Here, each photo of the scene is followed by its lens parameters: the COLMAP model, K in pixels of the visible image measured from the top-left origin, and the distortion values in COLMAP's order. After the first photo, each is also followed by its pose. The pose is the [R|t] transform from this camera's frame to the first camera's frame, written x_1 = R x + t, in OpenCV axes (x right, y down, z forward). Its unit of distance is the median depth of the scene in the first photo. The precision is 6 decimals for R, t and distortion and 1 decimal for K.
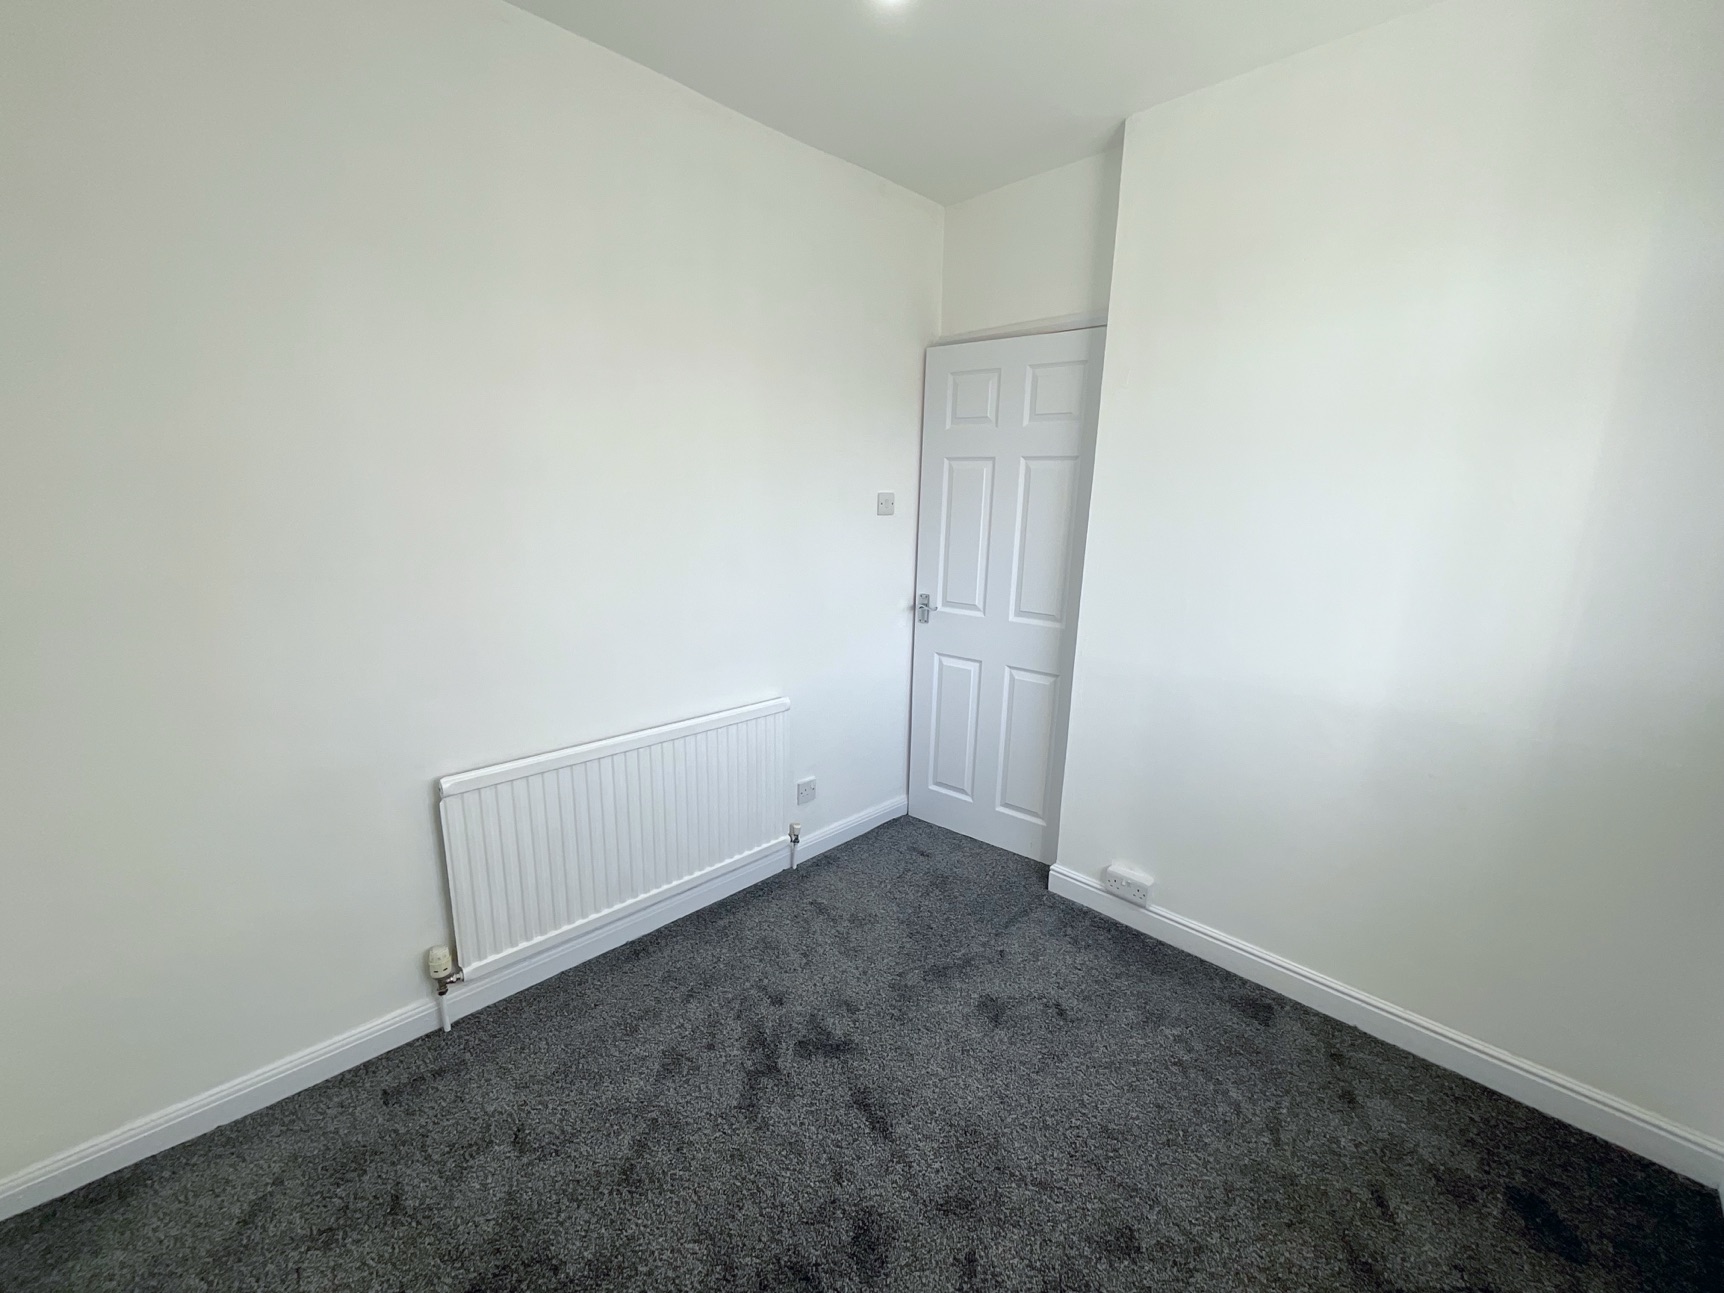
lens RADIAL K [[692.1, 0, 858.4], [0, 692.1, 648.7], [0, 0, 1]] dist [-0.013720, 0.004229]
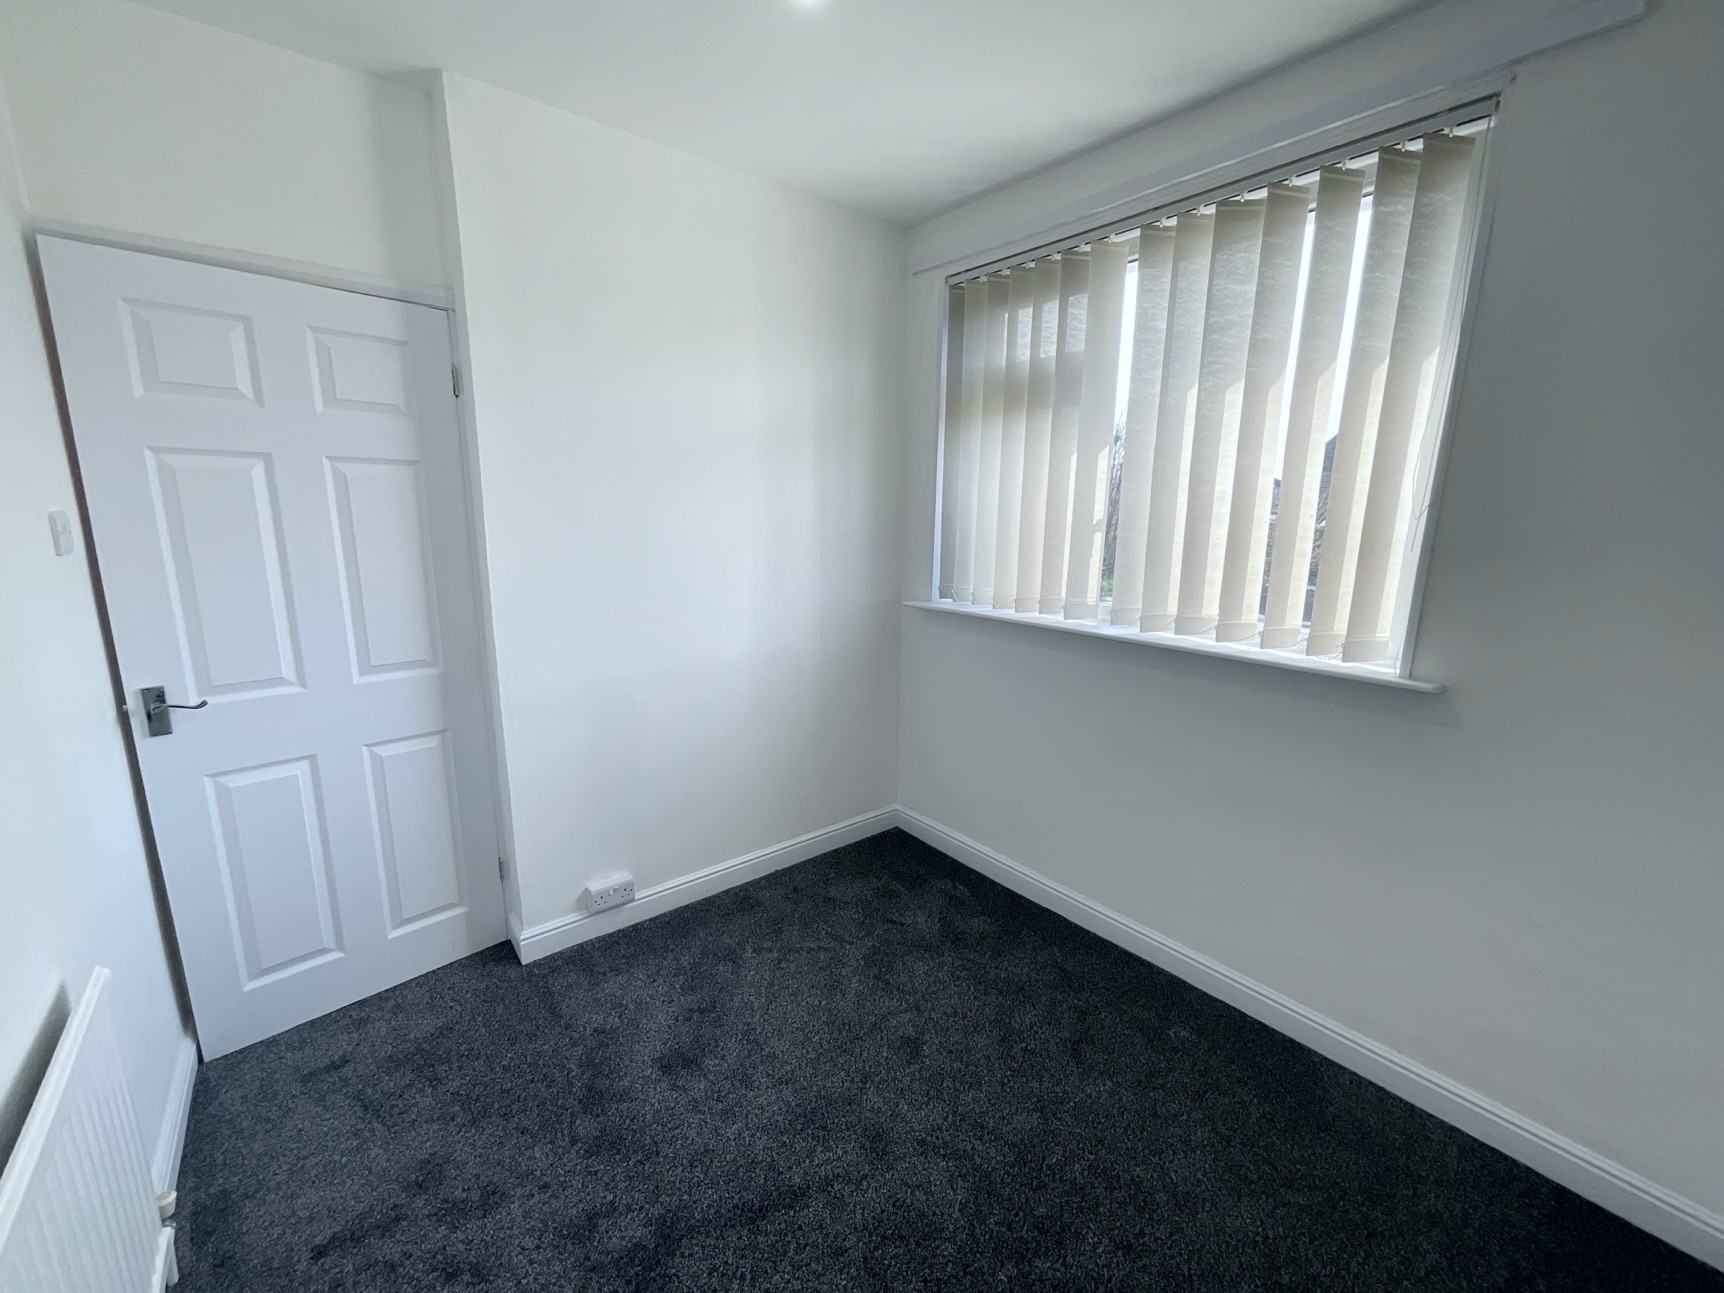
lens RADIAL K [[692.5, 0, 863.6], [0, 692.5, 646.3], [0, 0, 1]] dist [-0.013687, 0.005406]
pose [[0.101792, -0.217144, 0.970818, -0.467177], [0.202507, 0.959976, 0.193485, -0.123717], [-0.973976, 0.176902, 0.141691, 0.422651]]
